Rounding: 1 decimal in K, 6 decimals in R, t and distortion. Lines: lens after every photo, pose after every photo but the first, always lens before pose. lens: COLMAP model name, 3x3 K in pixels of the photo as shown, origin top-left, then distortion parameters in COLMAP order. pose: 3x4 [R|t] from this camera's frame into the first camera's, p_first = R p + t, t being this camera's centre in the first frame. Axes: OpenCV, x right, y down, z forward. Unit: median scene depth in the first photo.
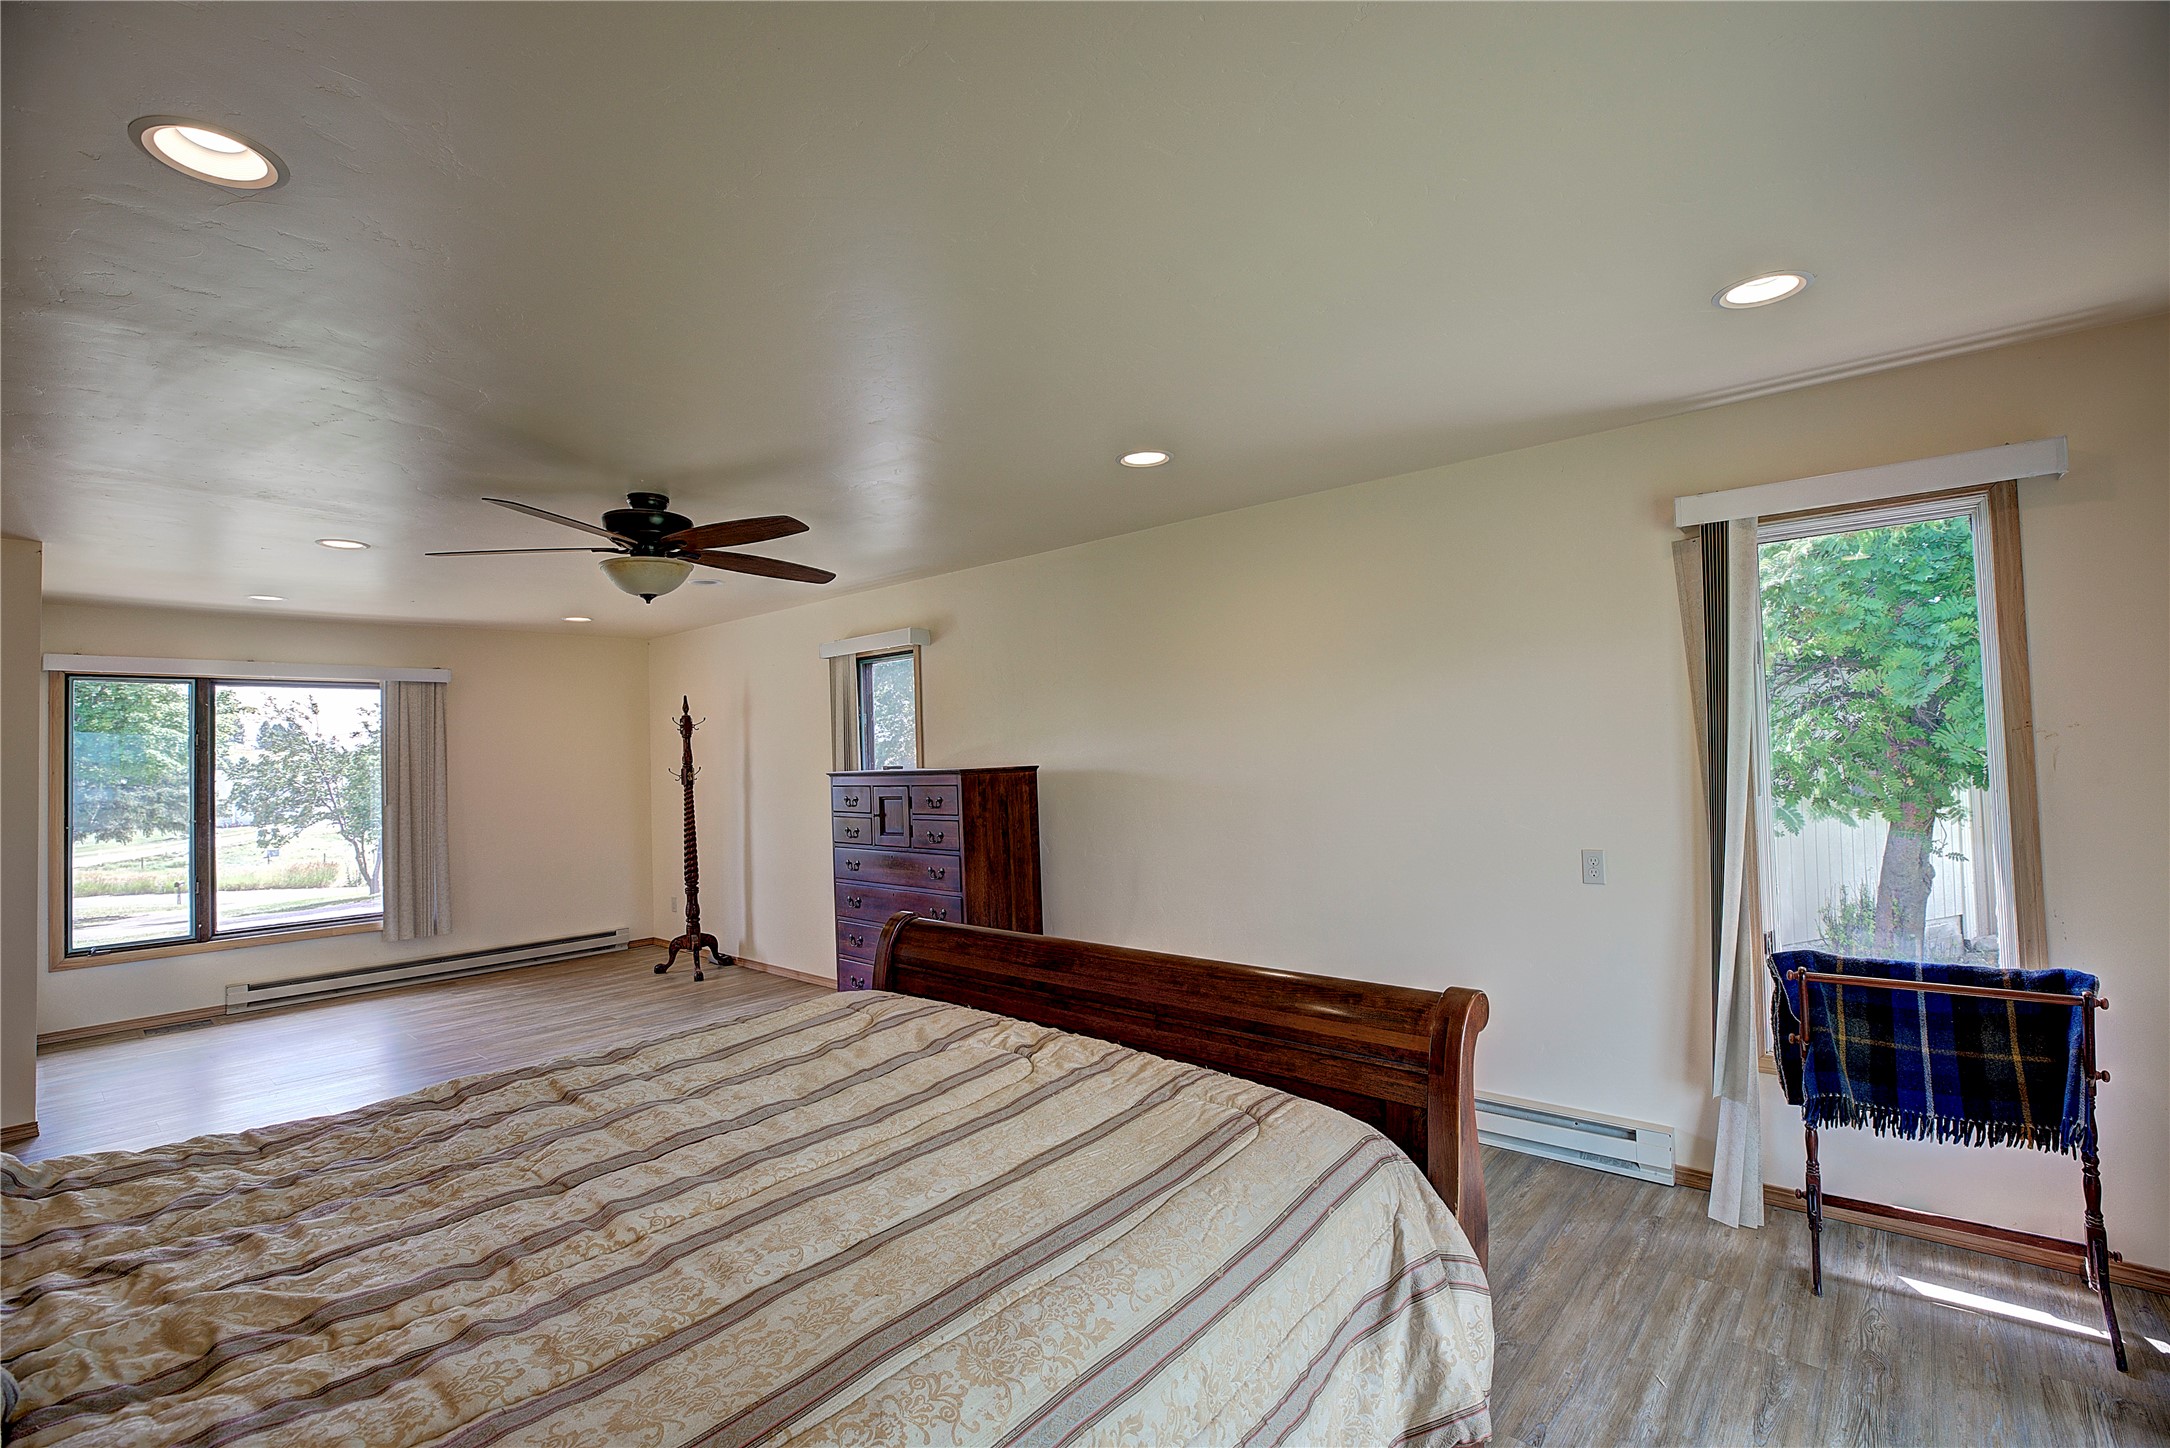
lens RADIAL K [[985.6, 0, 1079.4], [0, 985.6, 719.1], [0, 0, 1]] dist [-0.046739, 0.014141]
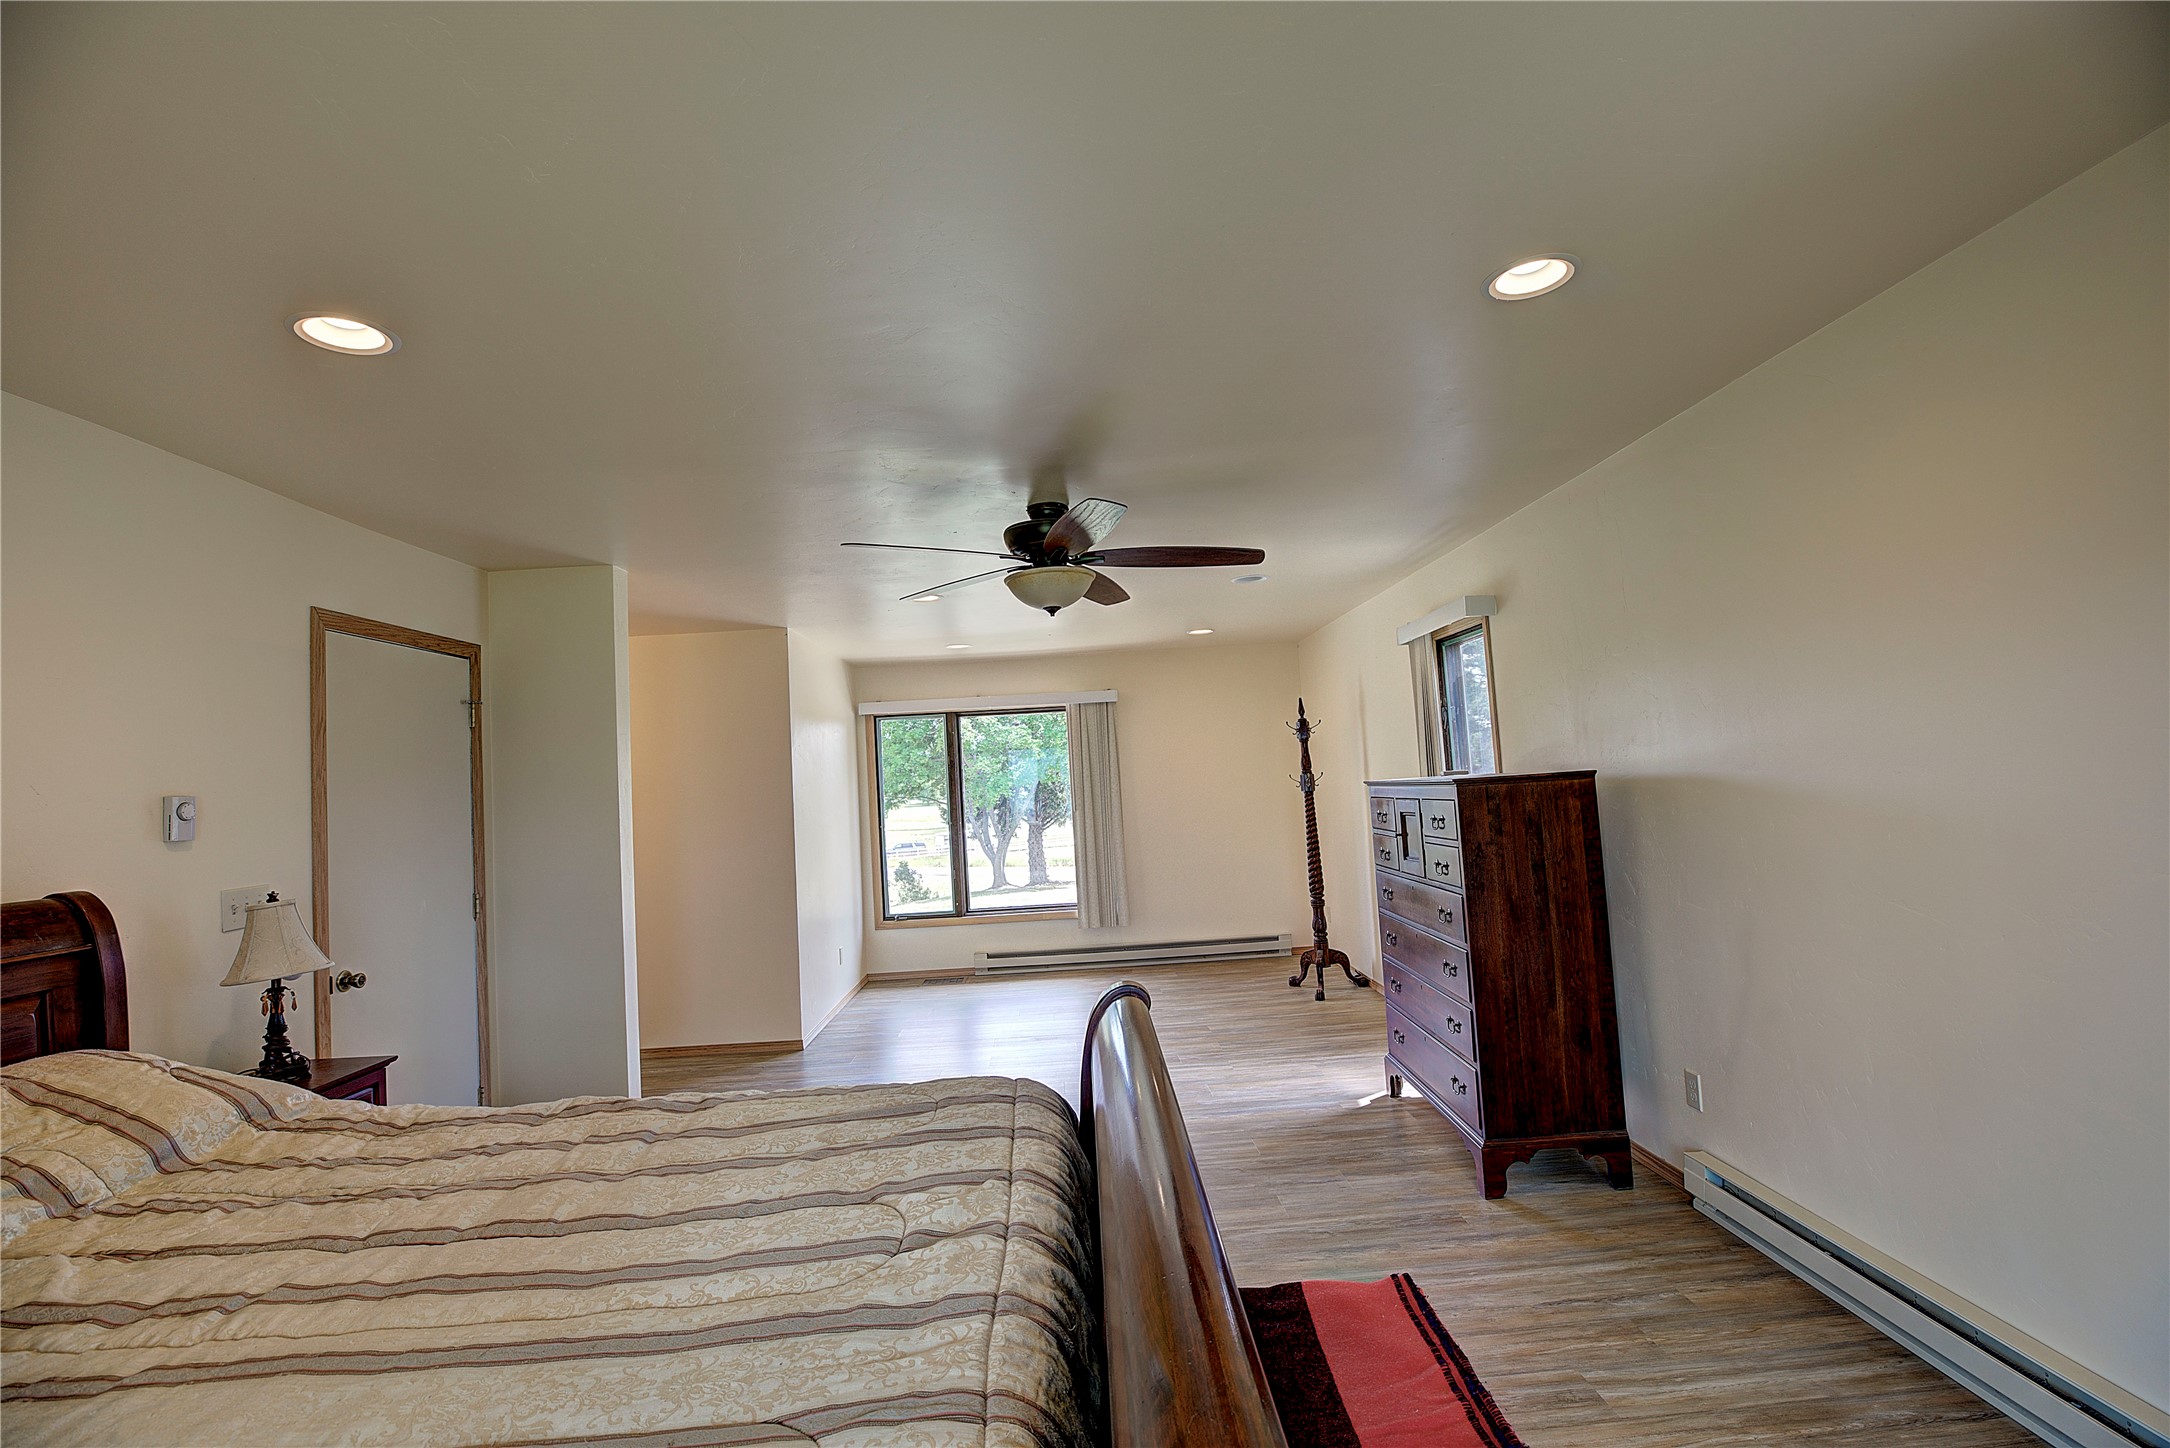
lens RADIAL K [[985.6, 0, 1079.4], [0, 985.6, 719.1], [0, 0, 1]] dist [-0.046739, 0.014141]
pose [[0.678647, -0.055402, -0.732372, 0.189707], [0.061077, 0.997954, -0.018895, 0.001911], [0.731921, -0.031908, 0.680642, 0.235535]]
